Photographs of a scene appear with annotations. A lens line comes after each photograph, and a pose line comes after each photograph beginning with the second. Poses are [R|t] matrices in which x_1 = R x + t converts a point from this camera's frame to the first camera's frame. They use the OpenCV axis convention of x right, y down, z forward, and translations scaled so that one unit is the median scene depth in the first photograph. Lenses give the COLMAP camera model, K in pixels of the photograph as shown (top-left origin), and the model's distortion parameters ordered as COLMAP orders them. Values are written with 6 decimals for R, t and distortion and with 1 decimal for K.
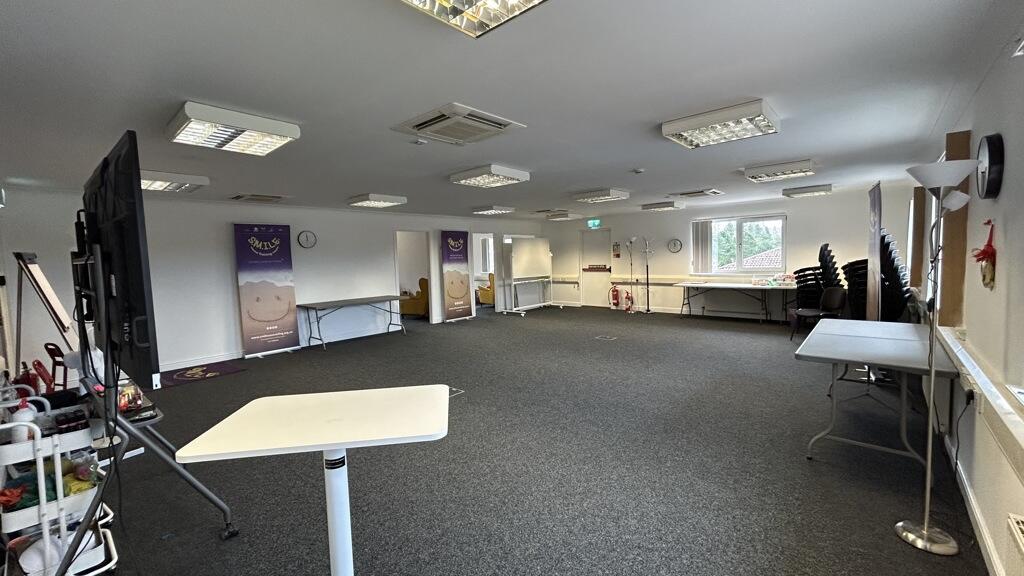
lens RADIAL K [[412.2, 0, 512.0], [0, 412.2, 288.0], [0, 0, 1]] dist [0.000670, -0.000017]
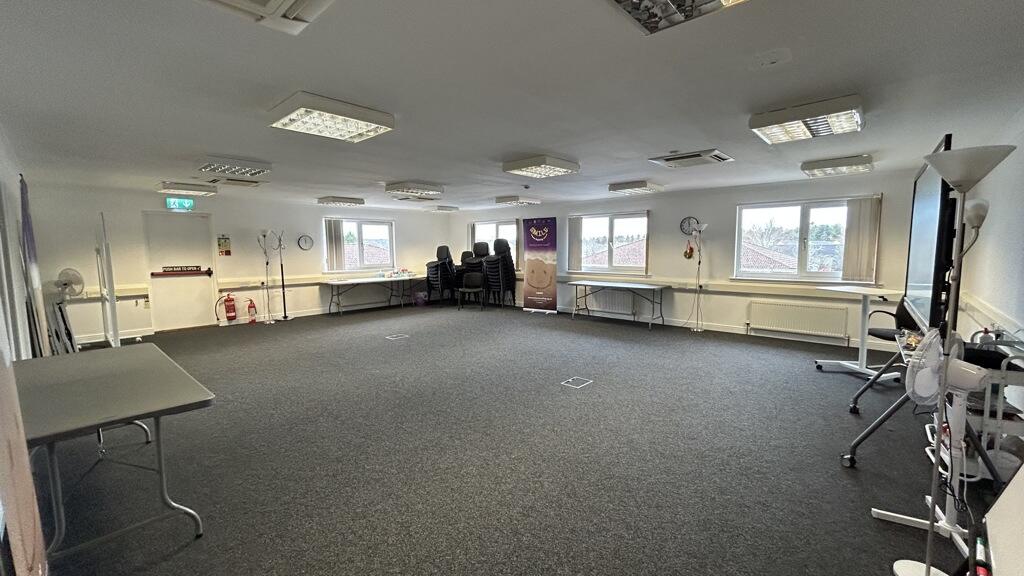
lens RADIAL K [[412.2, 0, 512.0], [0, 412.2, 288.0], [0, 0, 1]] dist [0.000670, -0.000017]
pose [[-0.001355, -0.067690, 0.997705, -0.521377], [0.082389, 0.994307, 0.067572, -0.024648], [-0.996599, 0.082292, 0.004229, 0.520048]]
